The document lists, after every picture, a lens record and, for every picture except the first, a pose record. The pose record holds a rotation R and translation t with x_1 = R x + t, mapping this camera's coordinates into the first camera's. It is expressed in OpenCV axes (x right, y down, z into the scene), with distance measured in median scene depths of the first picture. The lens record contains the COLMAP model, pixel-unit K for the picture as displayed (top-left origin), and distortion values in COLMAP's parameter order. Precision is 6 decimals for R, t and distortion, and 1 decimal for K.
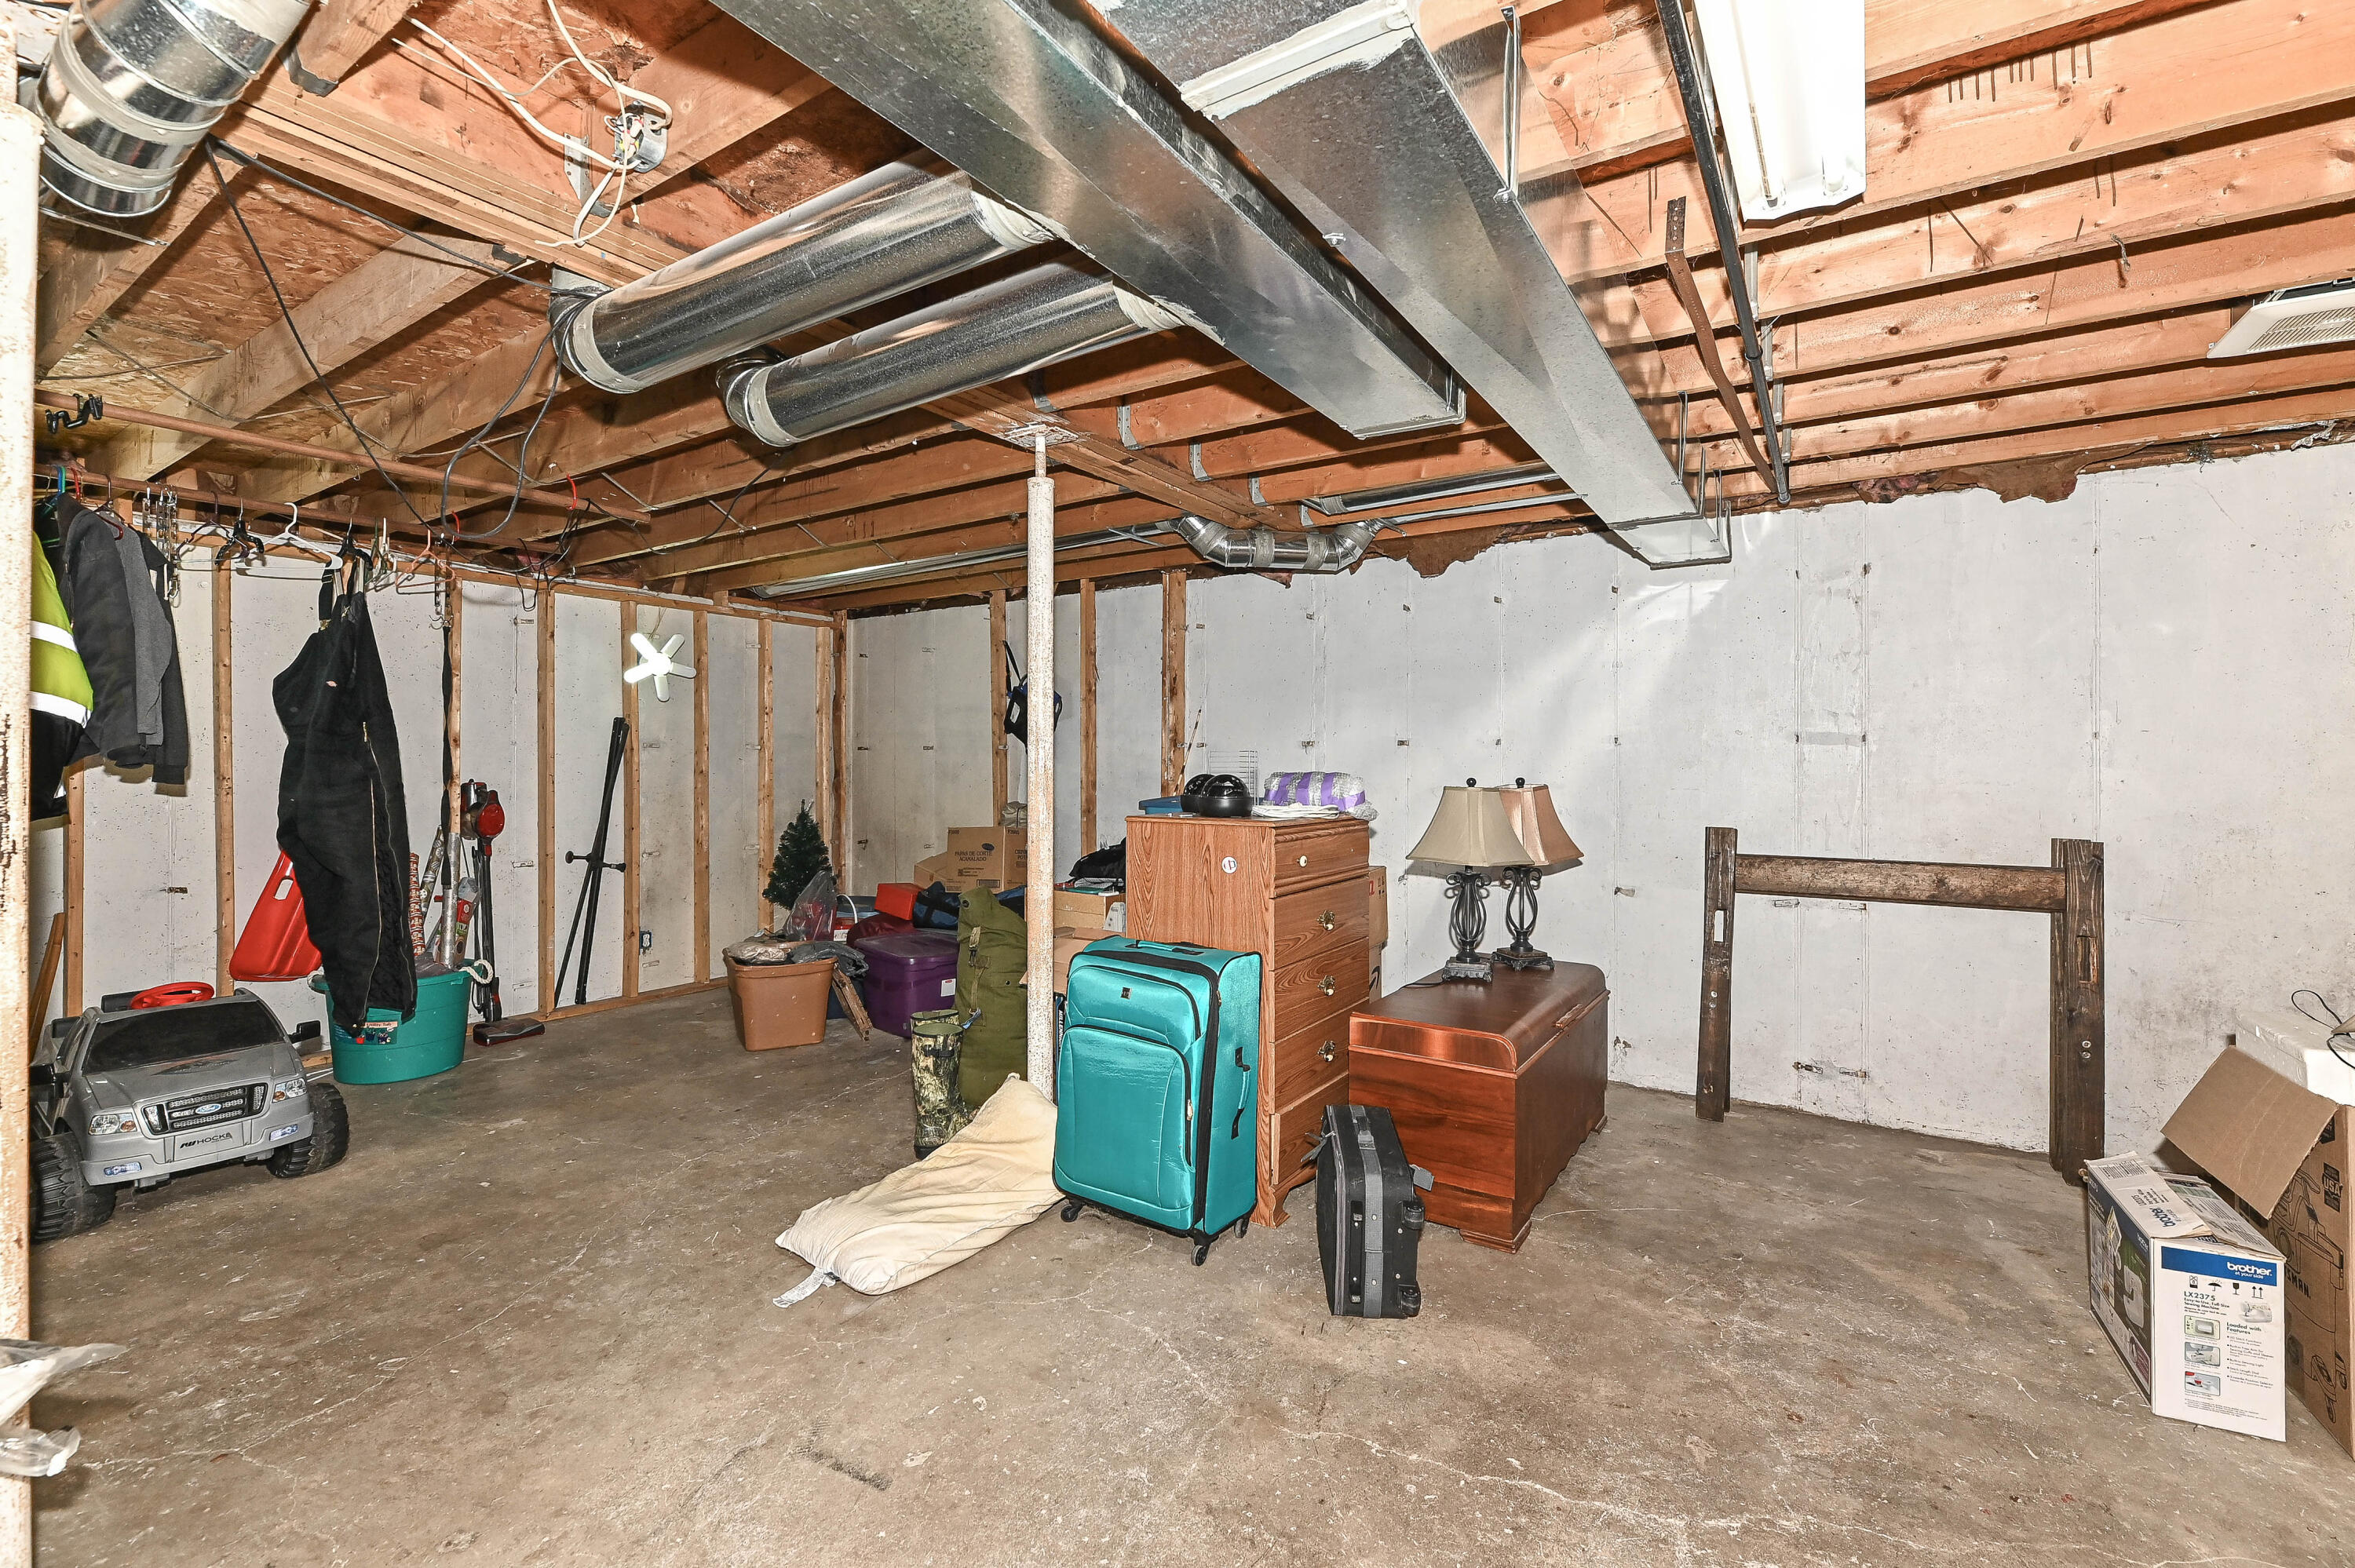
lens RADIAL K [[970.5, 0, 1155.7], [0, 970.5, 784.6], [0, 0, 1]] dist [0.000749, 0.000110]
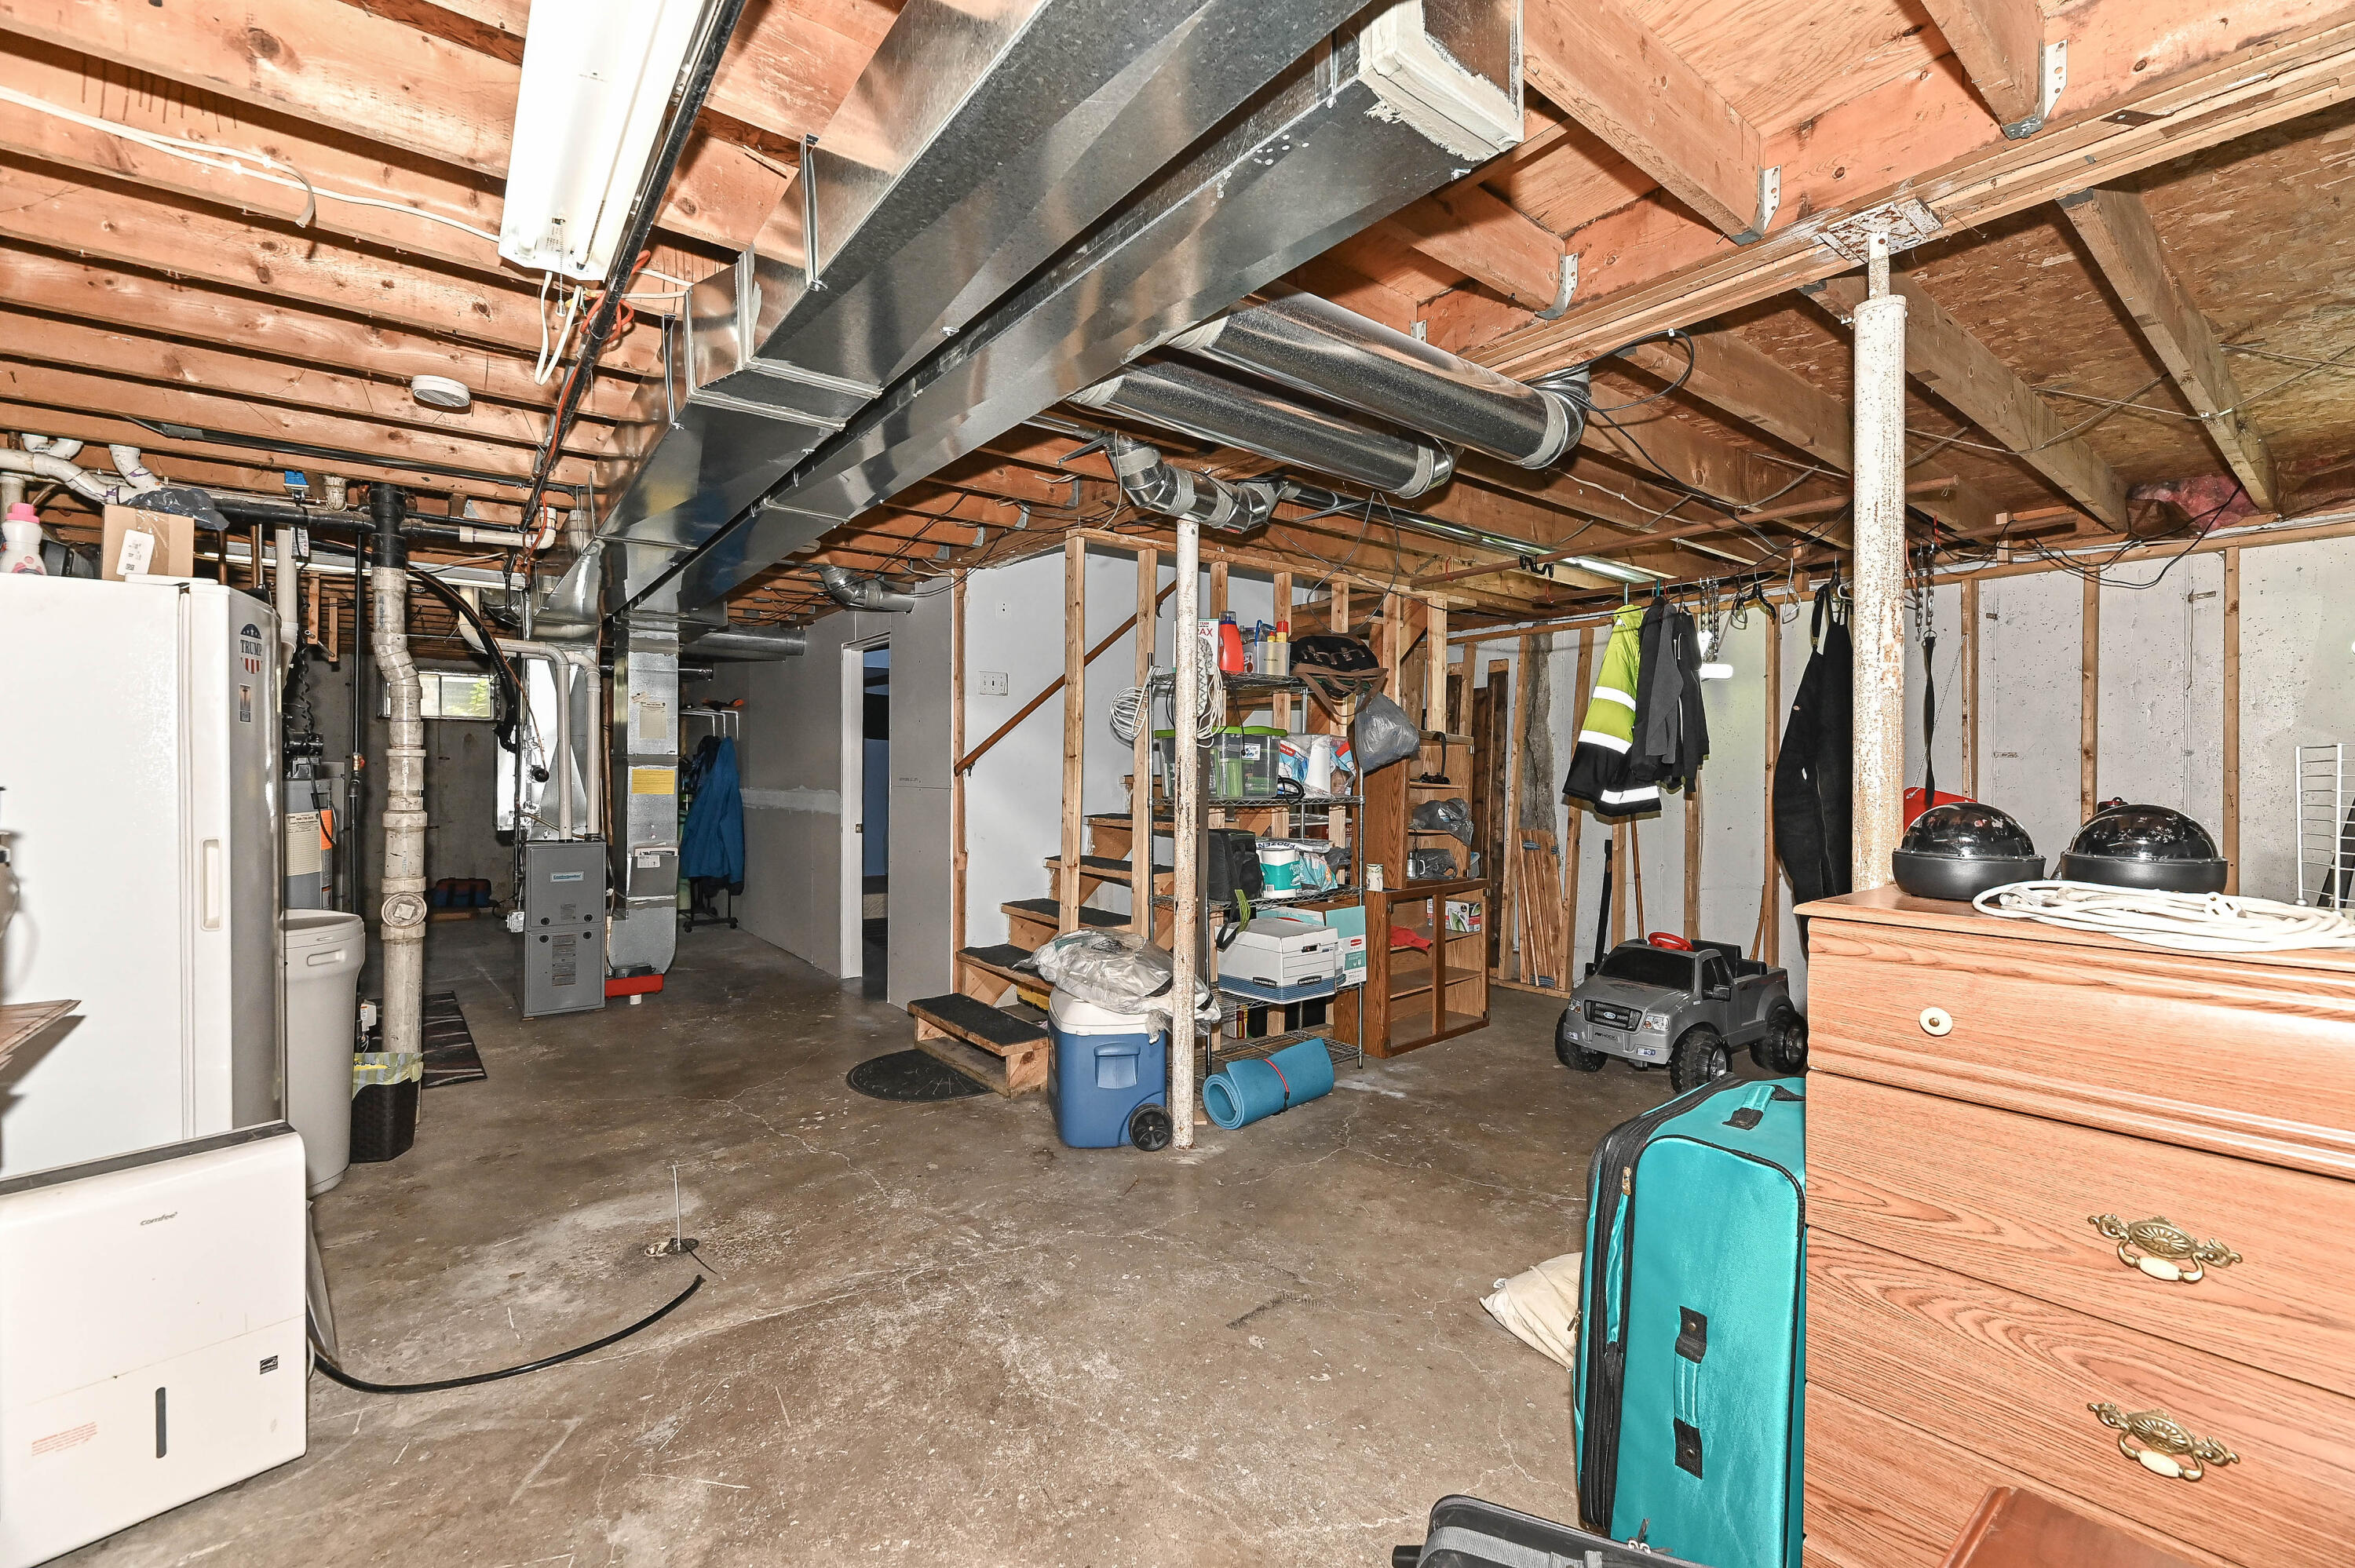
lens RADIAL K [[970.5, 0, 1155.7], [0, 970.5, 784.6], [0, 0, 1]] dist [0.000749, 0.000110]
pose [[-0.302975, 0.003027, -0.952994, 0.737394], [-0.022489, 0.999694, 0.010325, -0.012847], [0.952733, 0.024560, -0.302814, 0.950199]]
